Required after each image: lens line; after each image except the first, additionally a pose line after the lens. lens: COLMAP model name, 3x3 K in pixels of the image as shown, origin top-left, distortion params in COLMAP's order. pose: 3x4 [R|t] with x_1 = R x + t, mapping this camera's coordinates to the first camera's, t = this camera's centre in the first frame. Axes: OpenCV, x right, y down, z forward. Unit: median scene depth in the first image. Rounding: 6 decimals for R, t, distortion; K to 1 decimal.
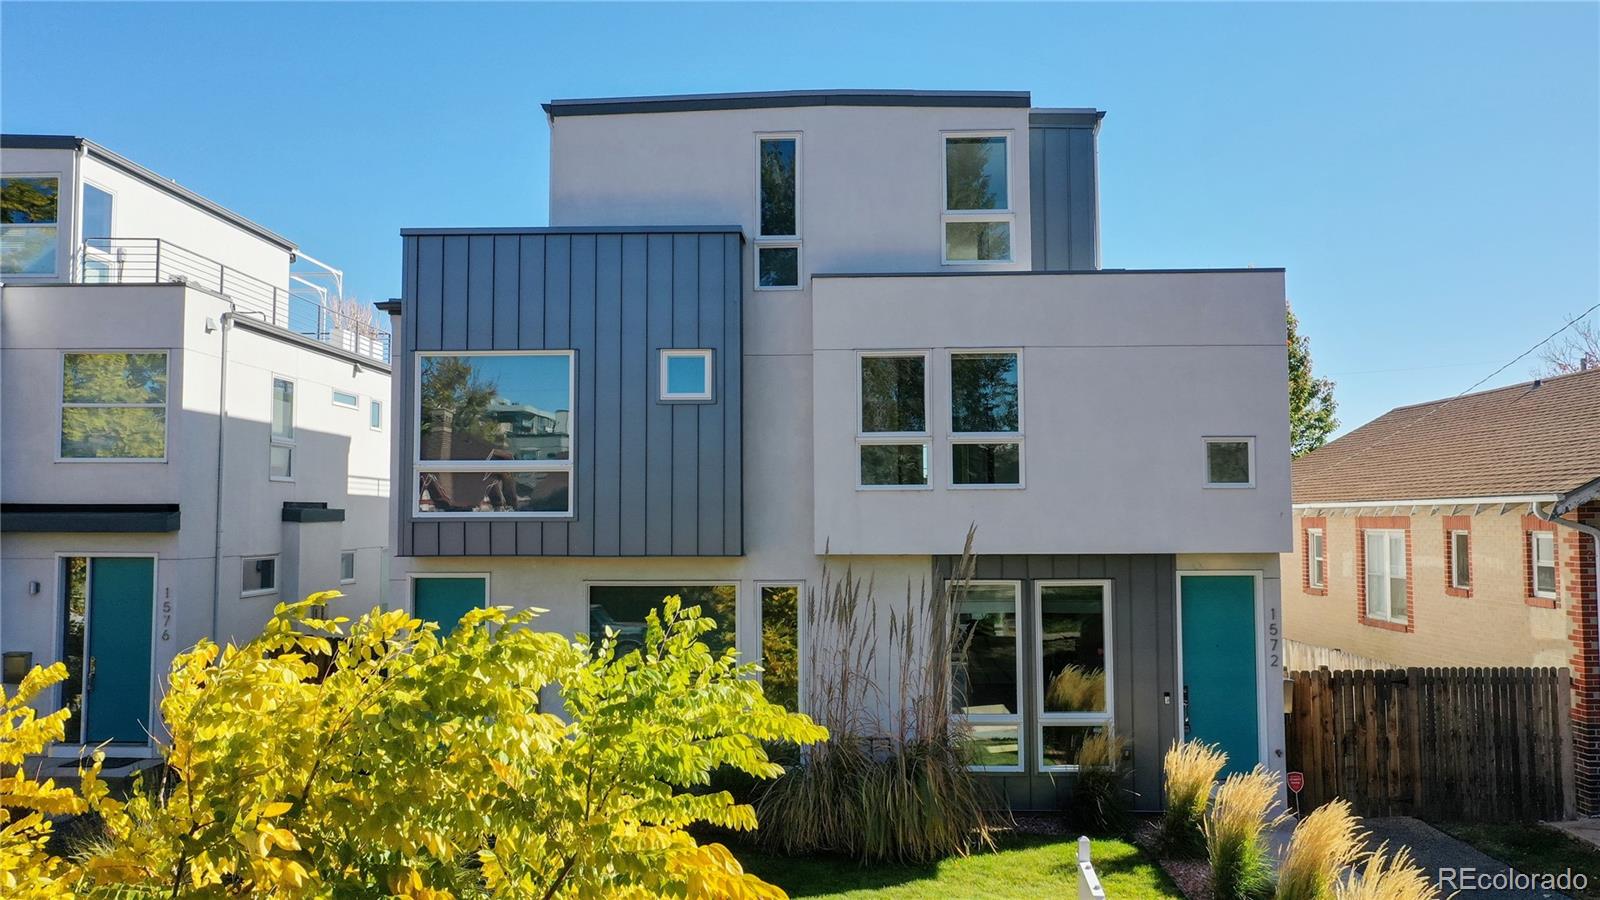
lens RADIAL K [[1263.7, 0, 800.7], [0, 1263.7, 441.3], [0, 0, 1]] dist [0.005086, -0.000464]
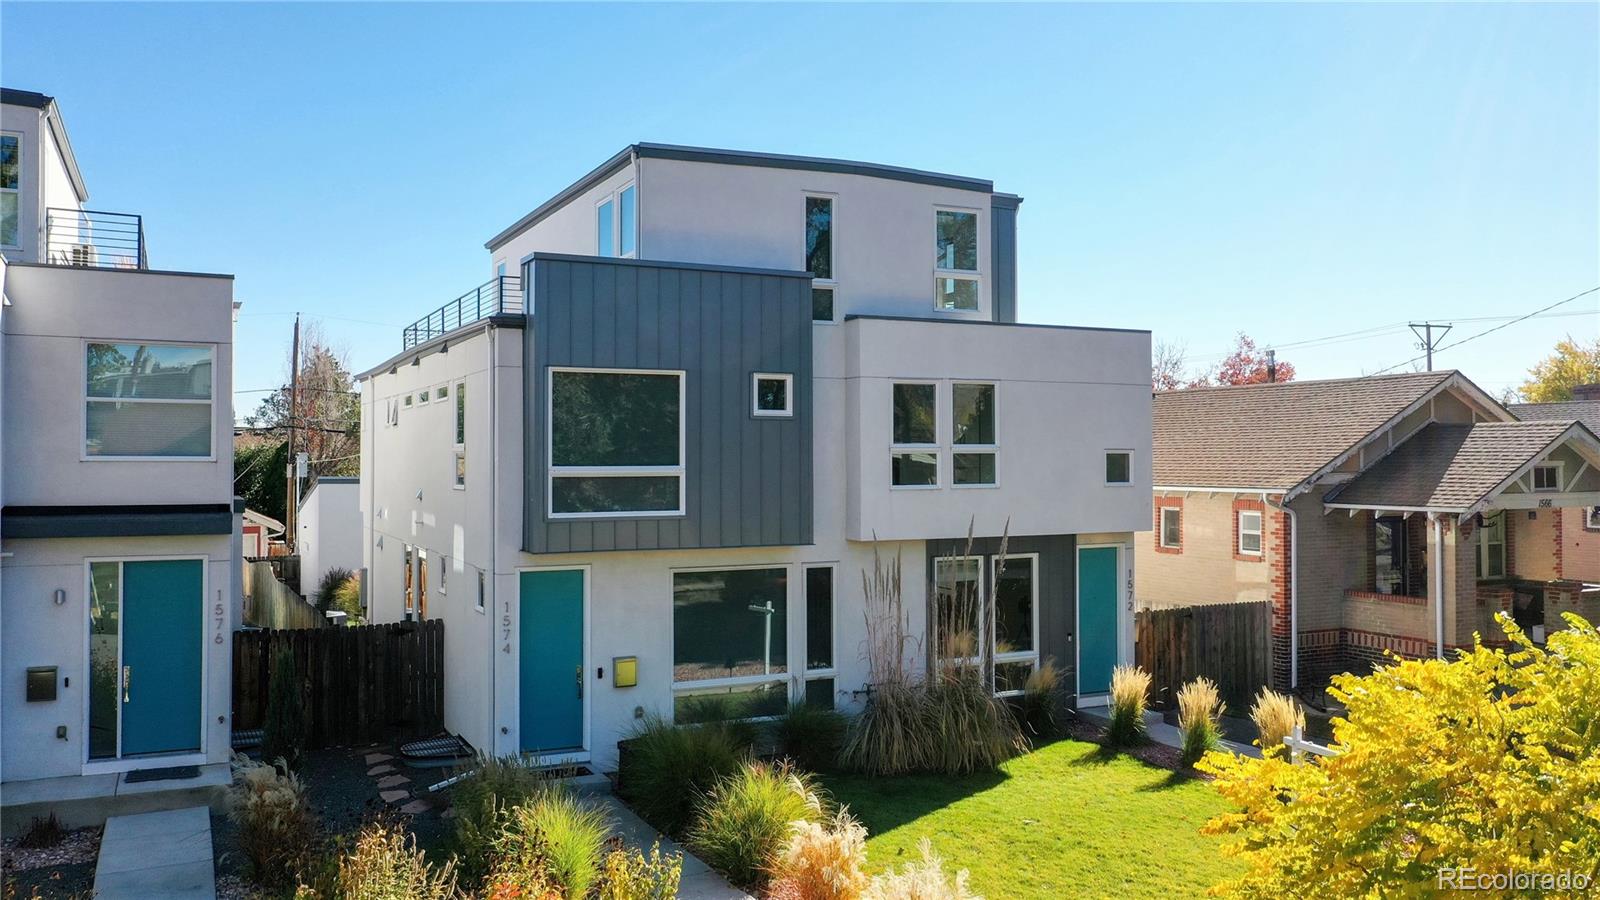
lens RADIAL K [[1263.7, 0, 800.5], [0, 1263.7, 442.4], [0, 0, 1]] dist [0.005086, -0.000464]
pose [[0.882202, 0.008934, 0.470787, -0.612893], [-0.031352, 0.998716, 0.039797, -0.054579], [-0.469827, -0.049869, 0.881349, -0.068152]]
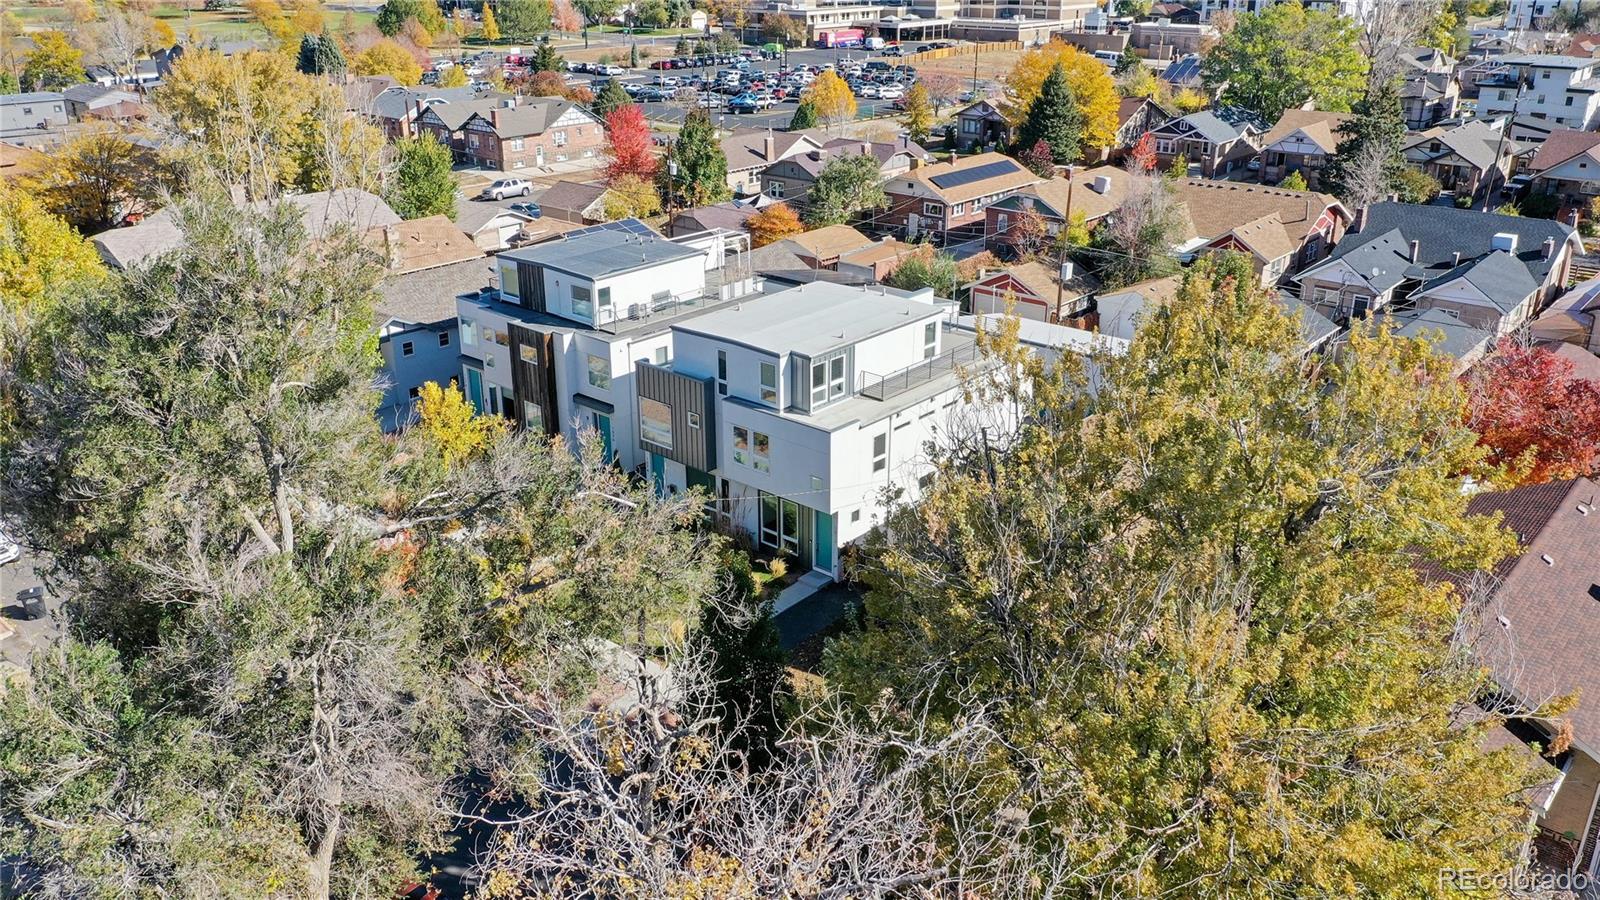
lens RADIAL K [[1263.7, 0, 800.4], [0, 1263.7, 445.1], [0, 0, 1]] dist [0.005086, -0.000464]
pose [[0.776840, 0.239147, -0.582519, 2.087864], [0.035127, 0.907178, 0.419278, -1.379118], [0.628717, -0.346174, 0.696332, -1.196385]]
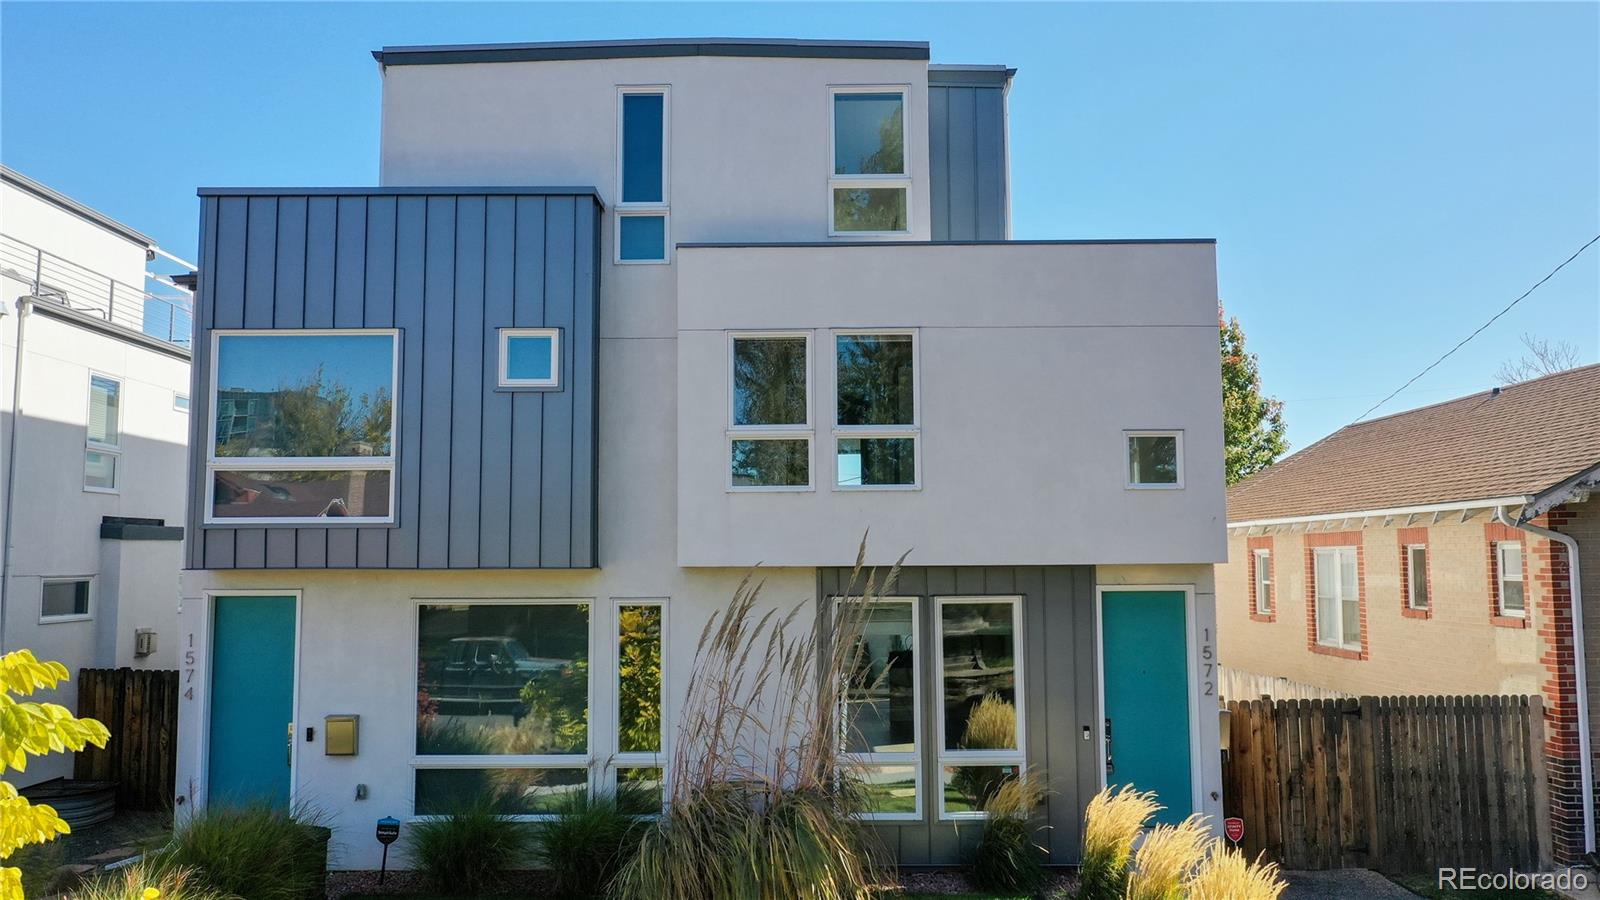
lens RADIAL K [[1263.7, 0, 800.1], [0, 1263.7, 441.5], [0, 0, 1]] dist [0.005086, -0.000464]
pose [[0.999599, 0.001178, 0.028296, 0.067776], [-0.000254, 0.999468, -0.032625, 0.031540], [-0.028320, 0.032605, 0.999067, 0.131642]]
